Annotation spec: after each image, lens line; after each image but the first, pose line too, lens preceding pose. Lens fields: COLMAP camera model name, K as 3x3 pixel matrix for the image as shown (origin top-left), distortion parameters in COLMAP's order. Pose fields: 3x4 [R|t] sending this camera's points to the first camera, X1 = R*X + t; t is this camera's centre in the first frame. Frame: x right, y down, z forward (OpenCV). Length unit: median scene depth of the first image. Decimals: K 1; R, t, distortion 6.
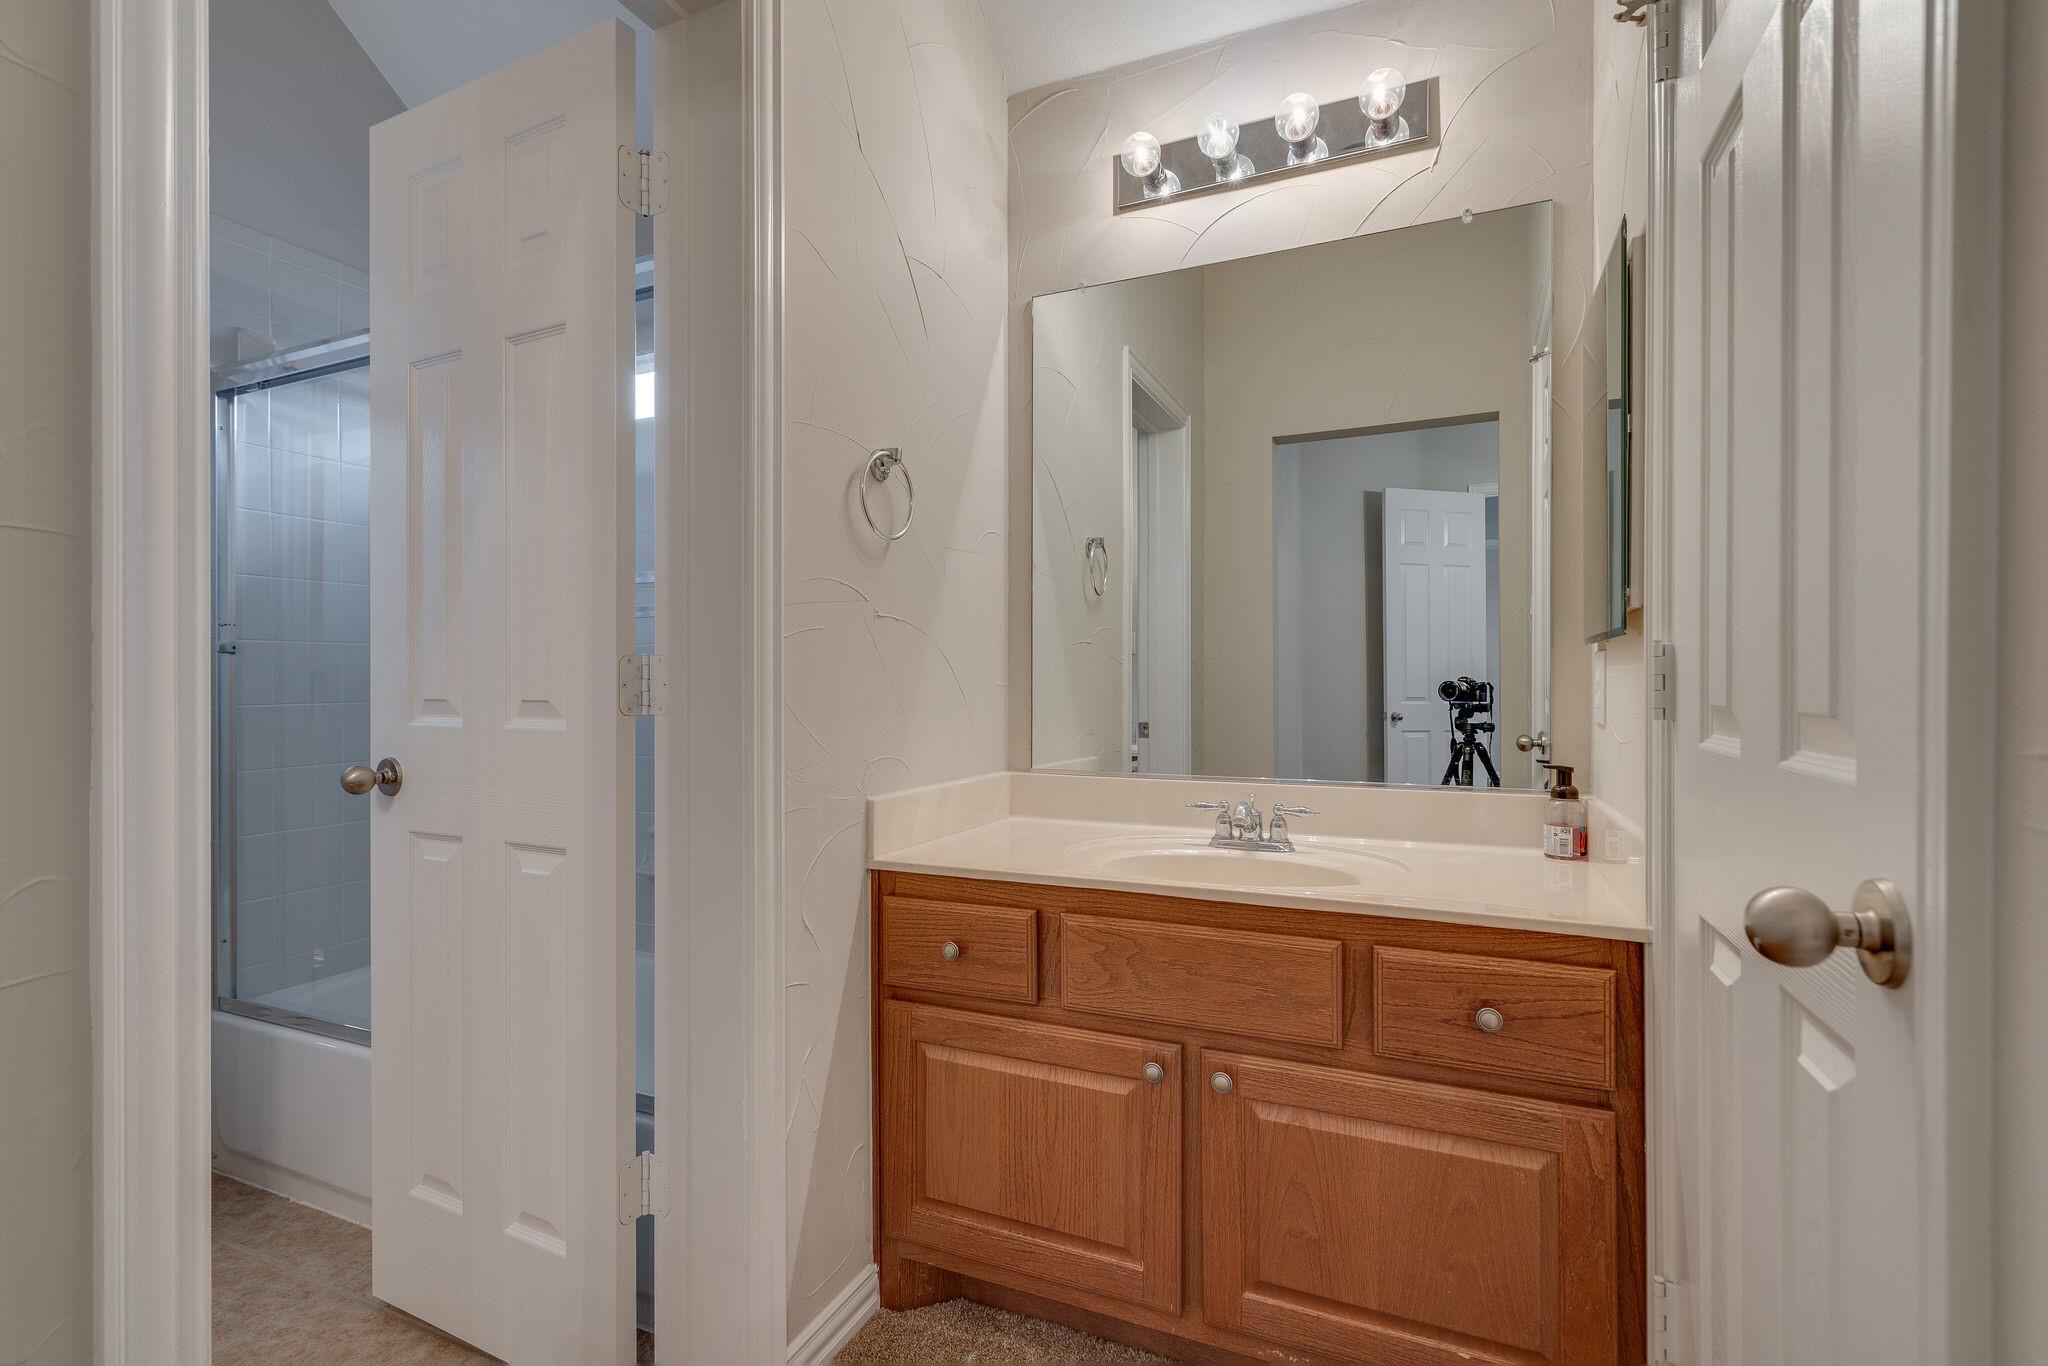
lens RADIAL K [[935.2, 0, 1023.5], [0, 935.2, 693.2], [0, 0, 1]] dist [0.004131, -0.000431]
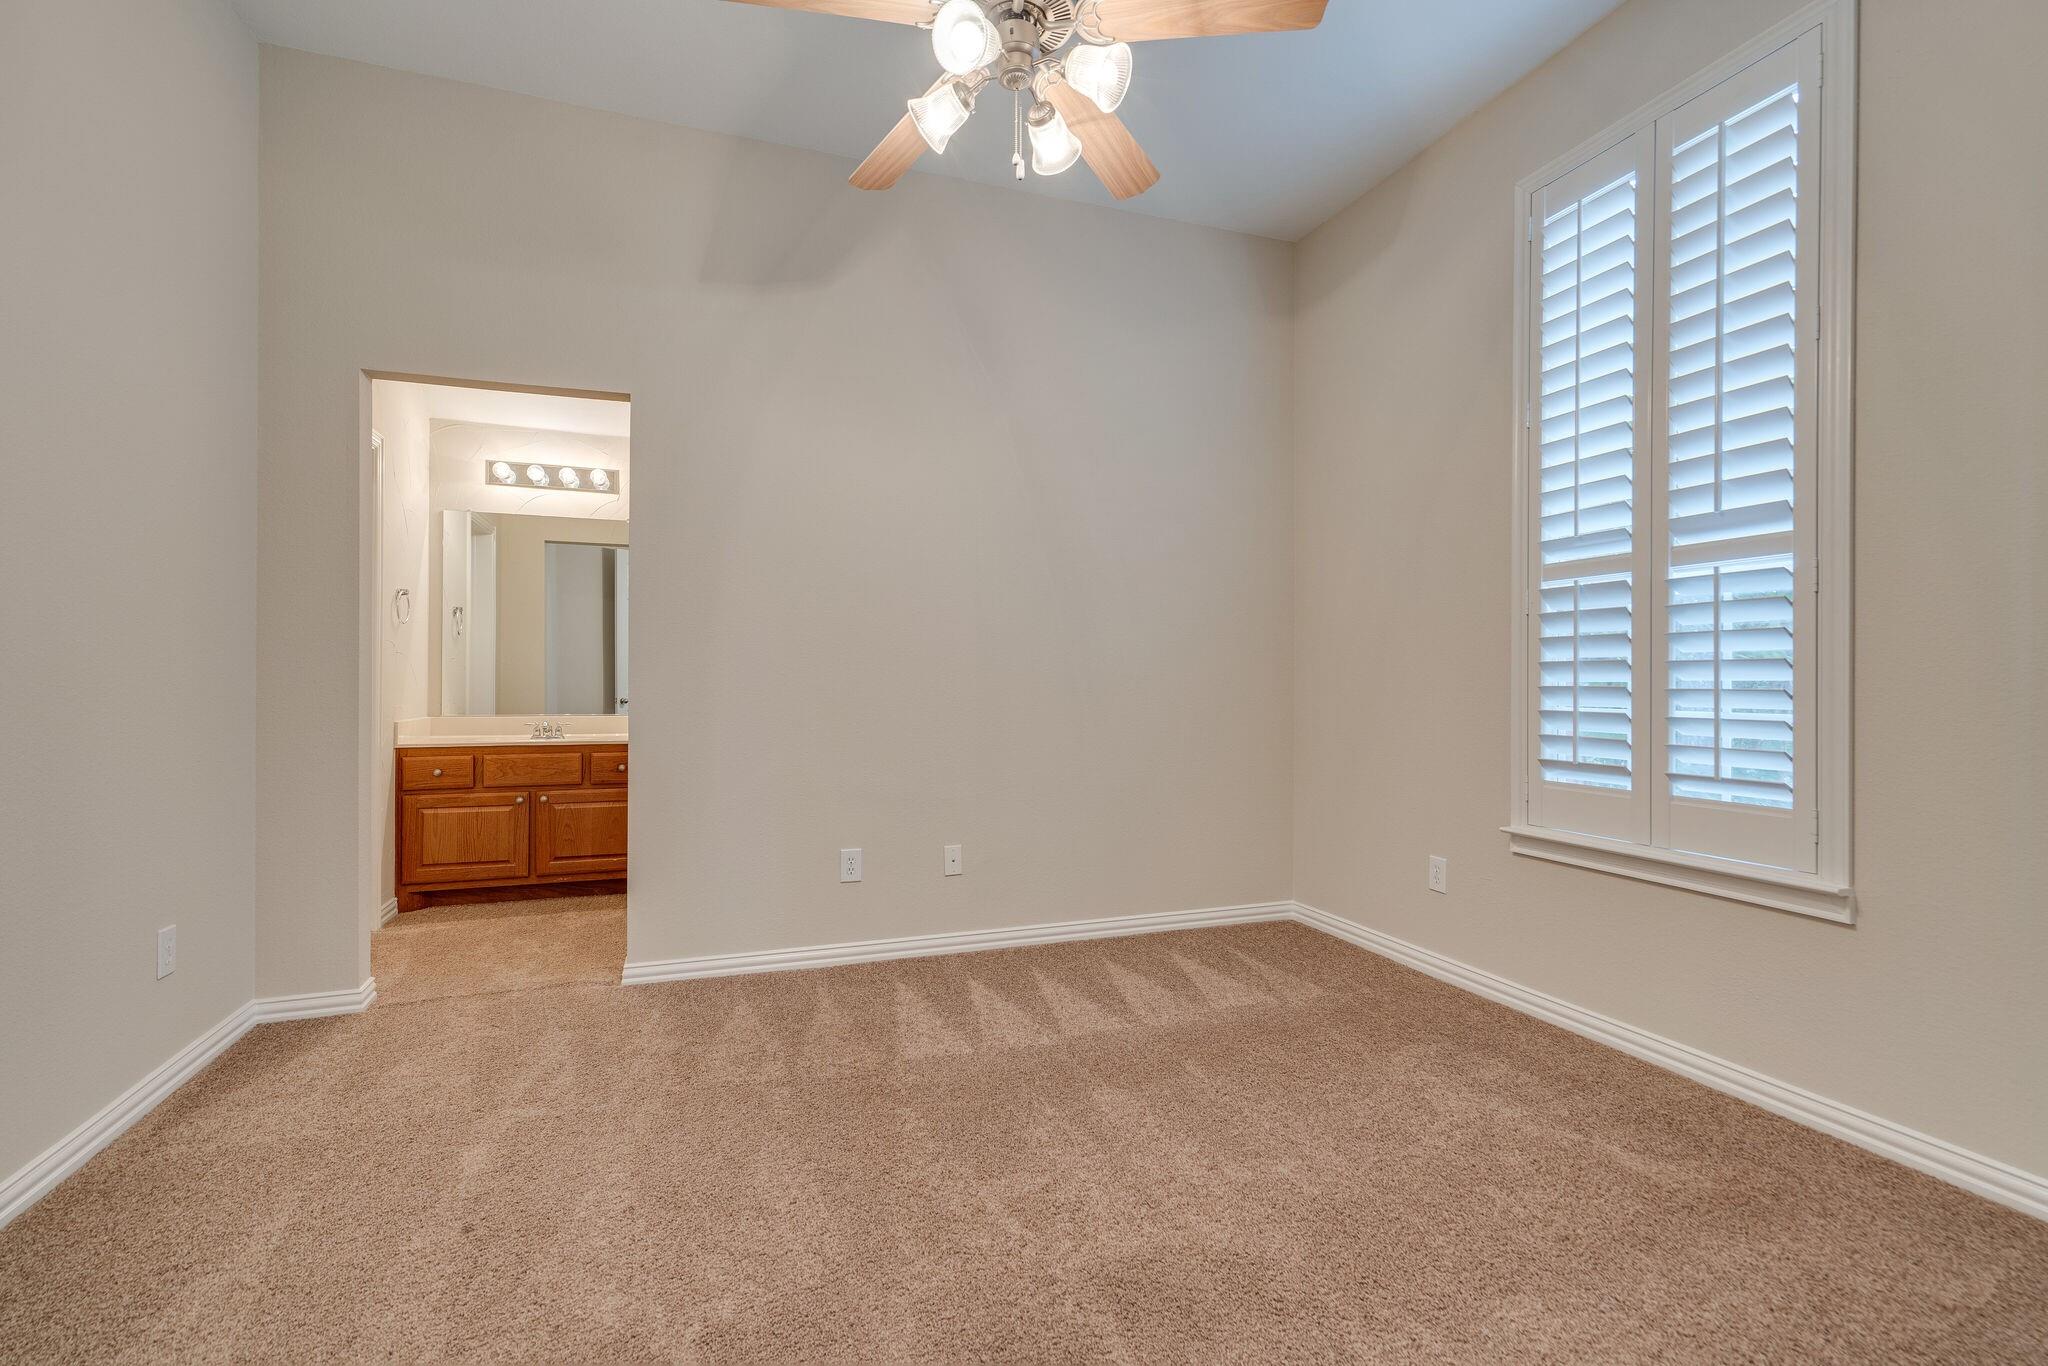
lens RADIAL K [[935.2, 0, 1027.9], [0, 935.2, 688.6], [0, 0, 1]] dist [0.004131, -0.000431]
pose [[0.719534, 0.004663, 0.694441, -0.784892], [-0.006163, 0.999981, -0.000330, 0.010118], [-0.694430, -0.004042, 0.719549, -2.357719]]
